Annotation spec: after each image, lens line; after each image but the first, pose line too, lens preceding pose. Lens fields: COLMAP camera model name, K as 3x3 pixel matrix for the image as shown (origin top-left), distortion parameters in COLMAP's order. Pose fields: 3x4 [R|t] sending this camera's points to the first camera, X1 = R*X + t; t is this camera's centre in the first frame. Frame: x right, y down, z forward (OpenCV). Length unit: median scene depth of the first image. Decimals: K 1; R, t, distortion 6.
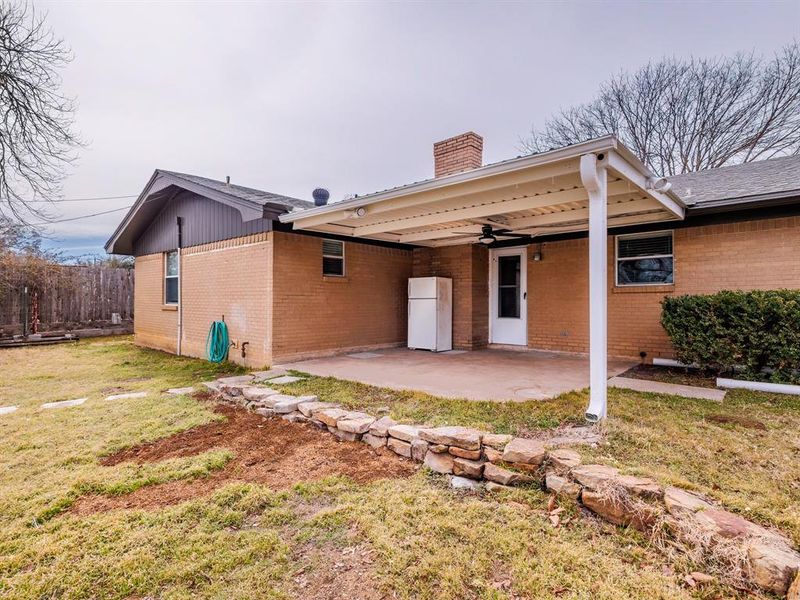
lens RADIAL K [[412.6, 0, 400.0], [0, 412.6, 300.0], [0, 0, 1]] dist [0.004960, 0.000818]
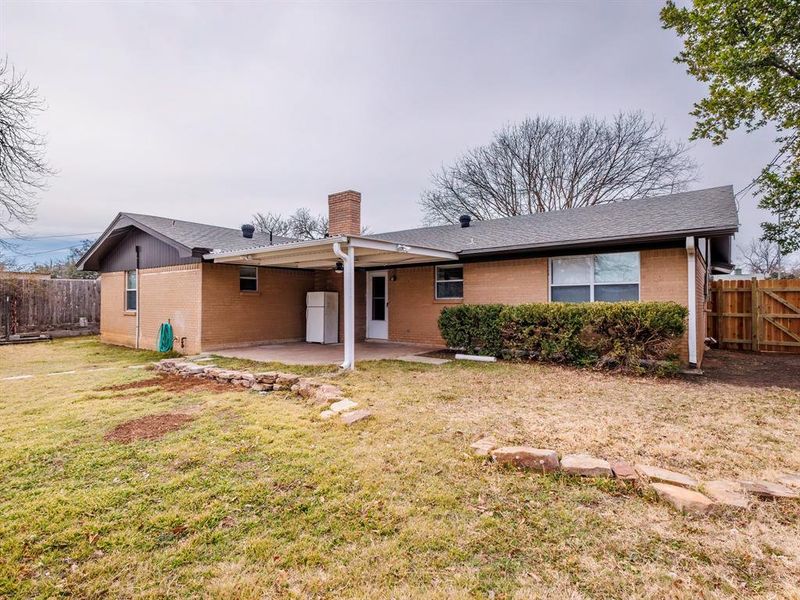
lens RADIAL K [[412.6, 0, 400.0], [0, 412.6, 300.0], [0, 0, 1]] dist [0.004960, 0.000818]
pose [[0.997582, 0.000220, 0.069502, 0.251259], [0.000263, 0.999976, -0.006939, -0.017463], [-0.069502, 0.006941, 0.997558, -0.447608]]
